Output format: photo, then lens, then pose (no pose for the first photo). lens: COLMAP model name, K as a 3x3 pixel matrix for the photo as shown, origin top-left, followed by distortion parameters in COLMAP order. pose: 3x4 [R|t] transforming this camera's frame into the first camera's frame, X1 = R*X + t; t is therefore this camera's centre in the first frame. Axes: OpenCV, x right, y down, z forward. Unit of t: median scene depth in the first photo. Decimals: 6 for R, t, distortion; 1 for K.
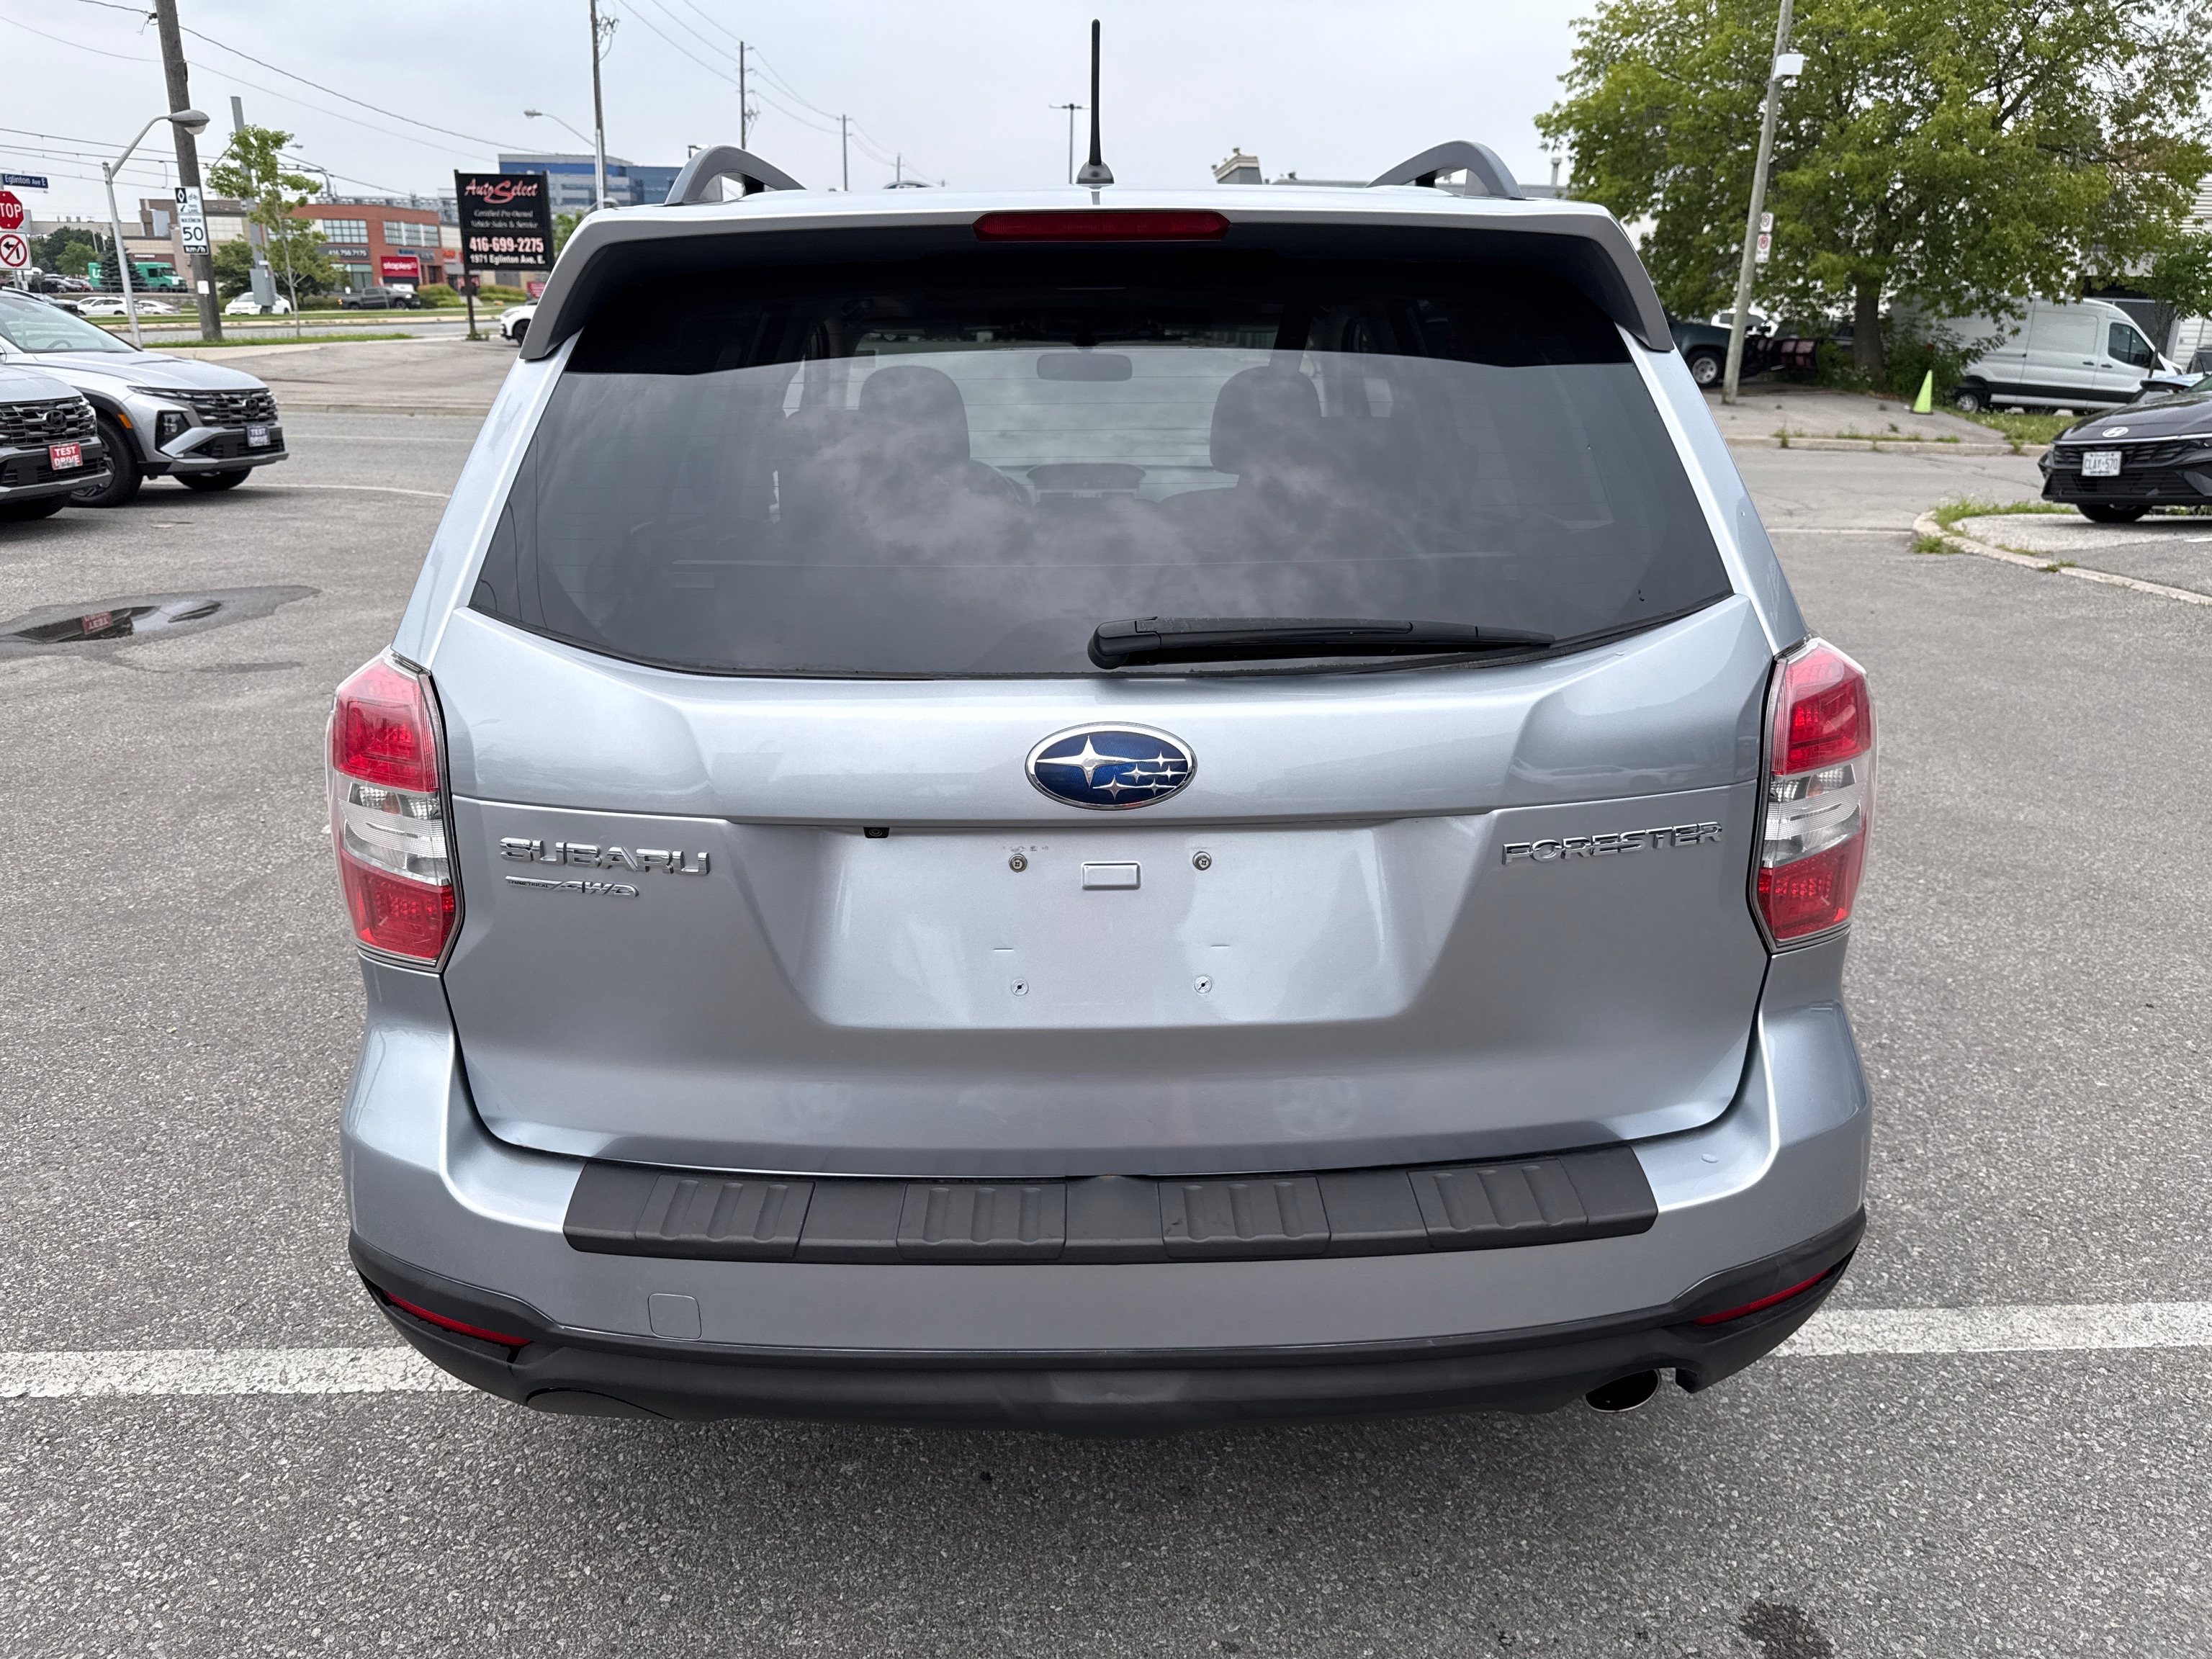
lens RADIAL K [[1601.9, 0, 1116.5], [0, 1601.9, 787.6], [0, 0, 1]] dist [0.003911, -0.001076]
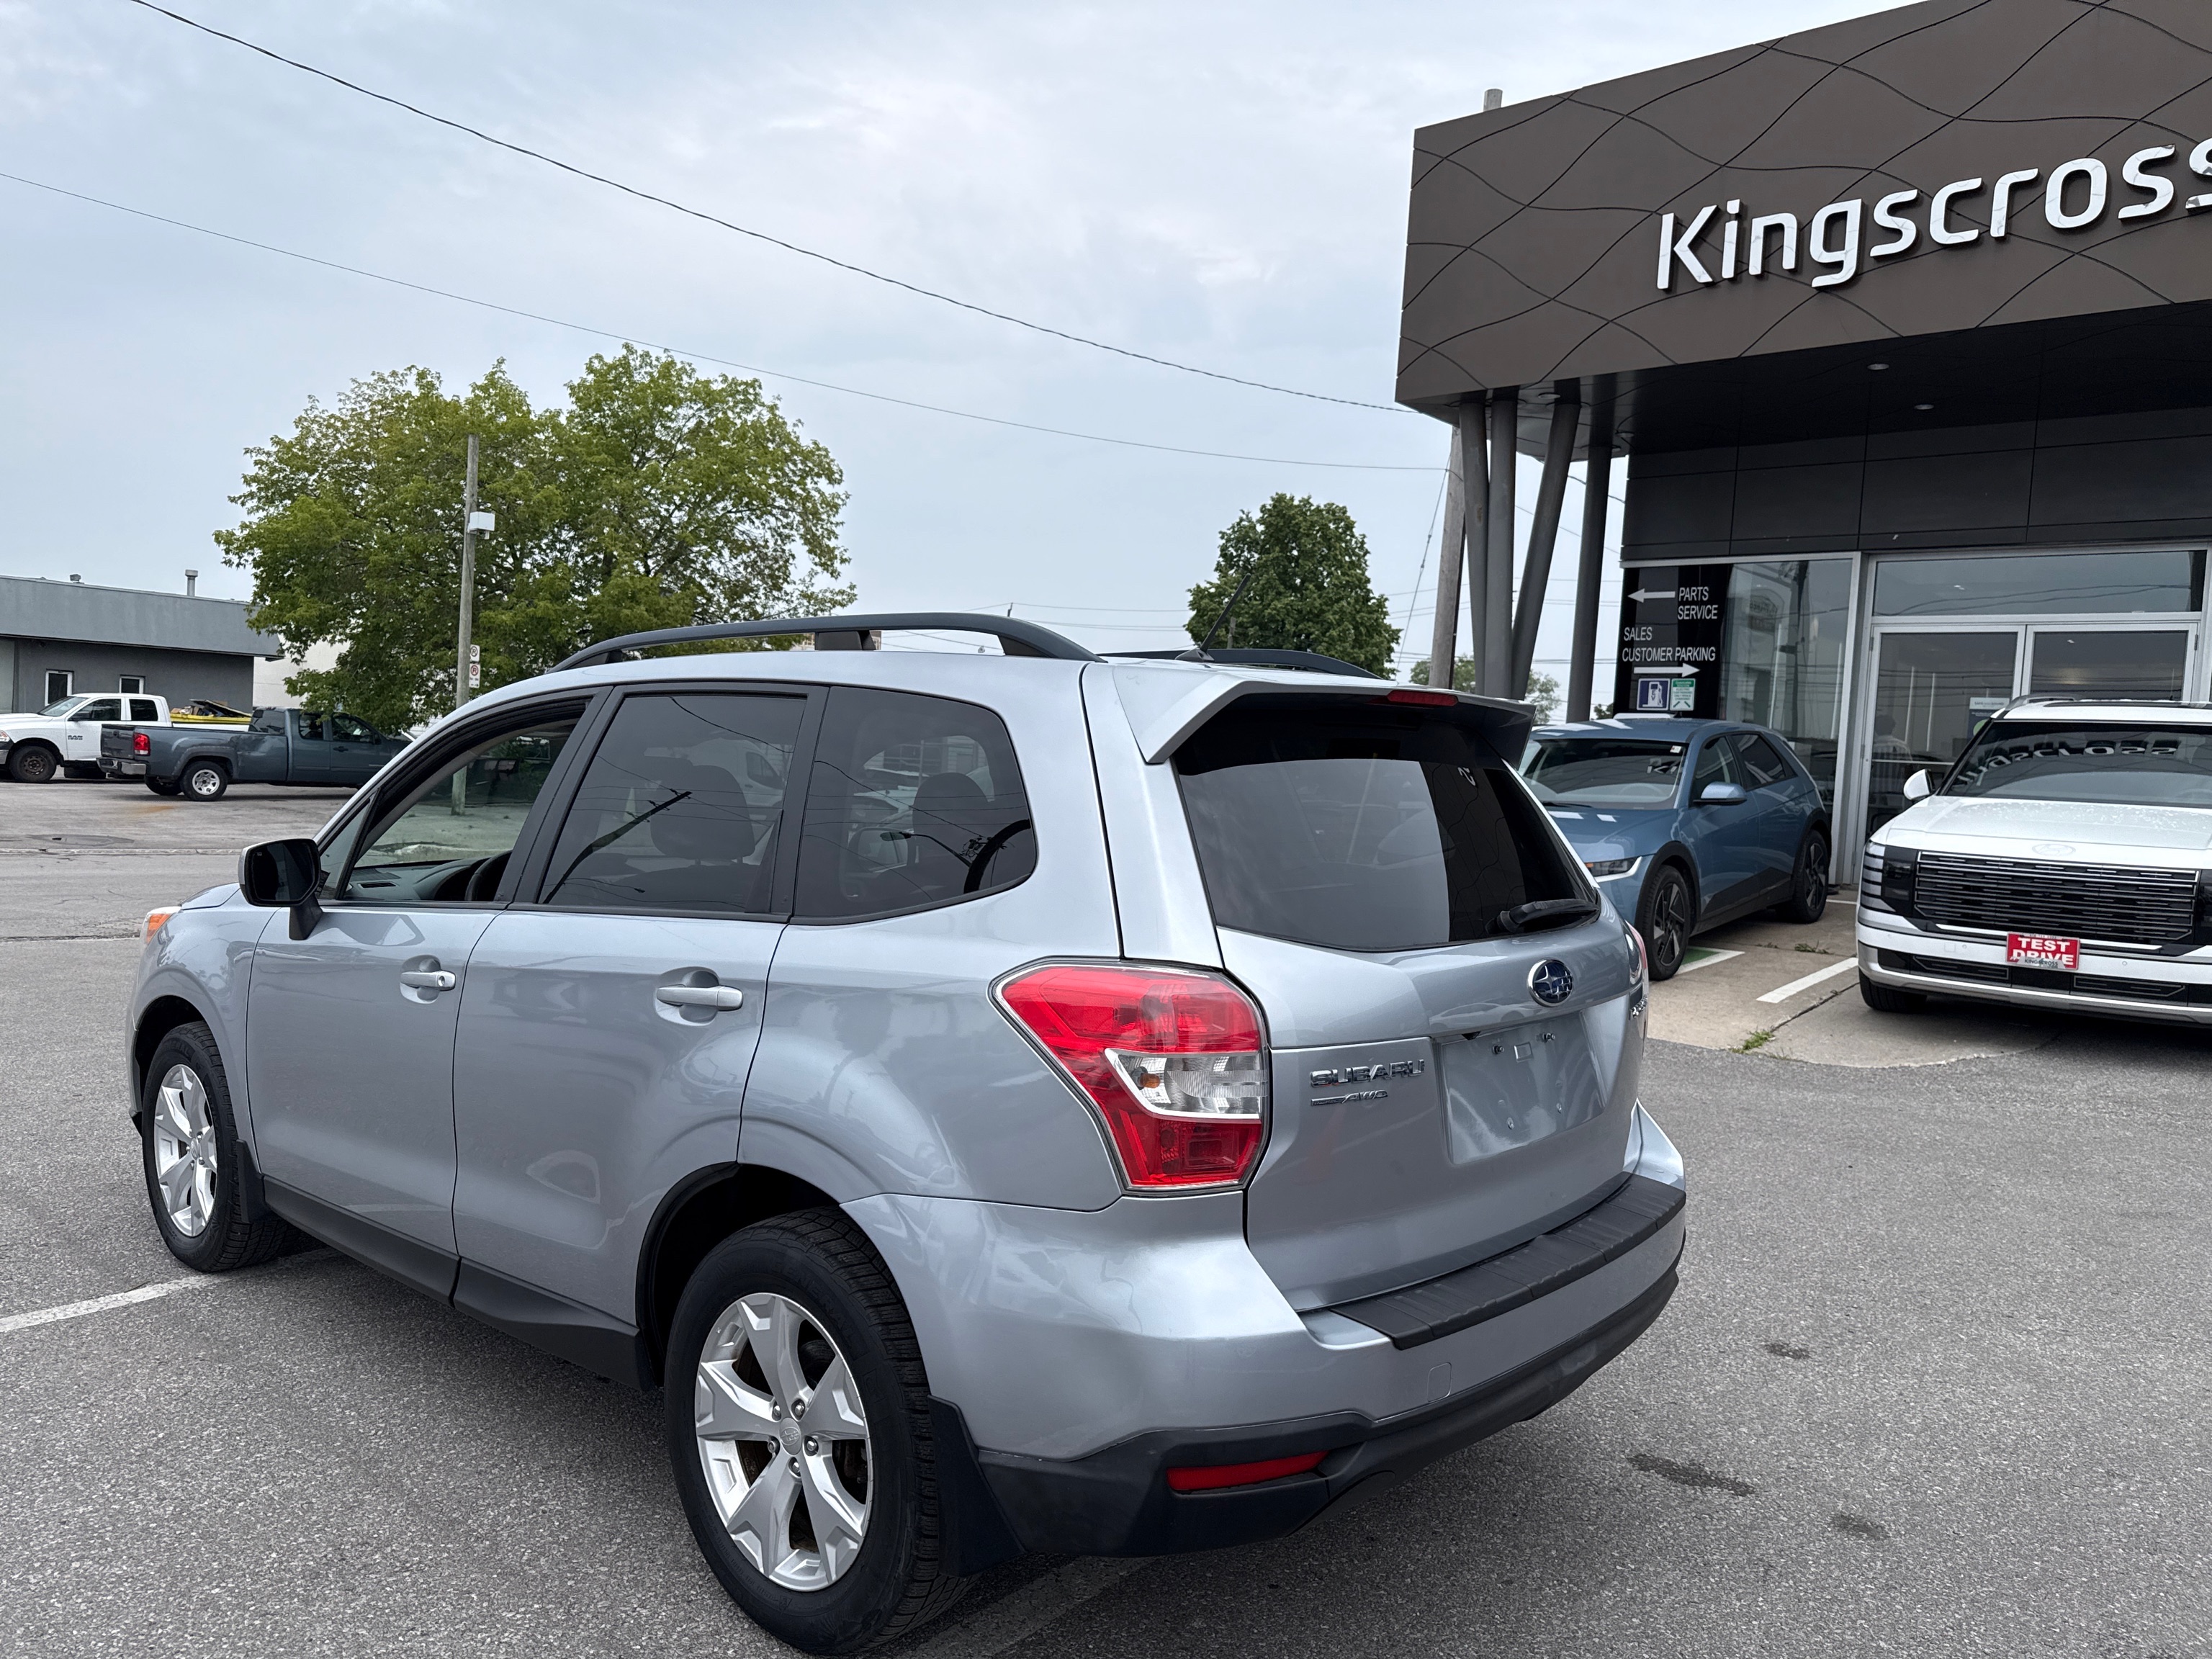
lens RADIAL K [[1823.6, 0, 841.7], [0, 1823.6, 822.9], [0, 0, 1]] dist [-0.005964, -0.024590]
pose [[0.671369, 0.000051, 0.741123, -0.346984], [0.173730, 0.972126, -0.157445, -0.000315], [-0.720473, 0.234459, 0.652646, 0.033417]]
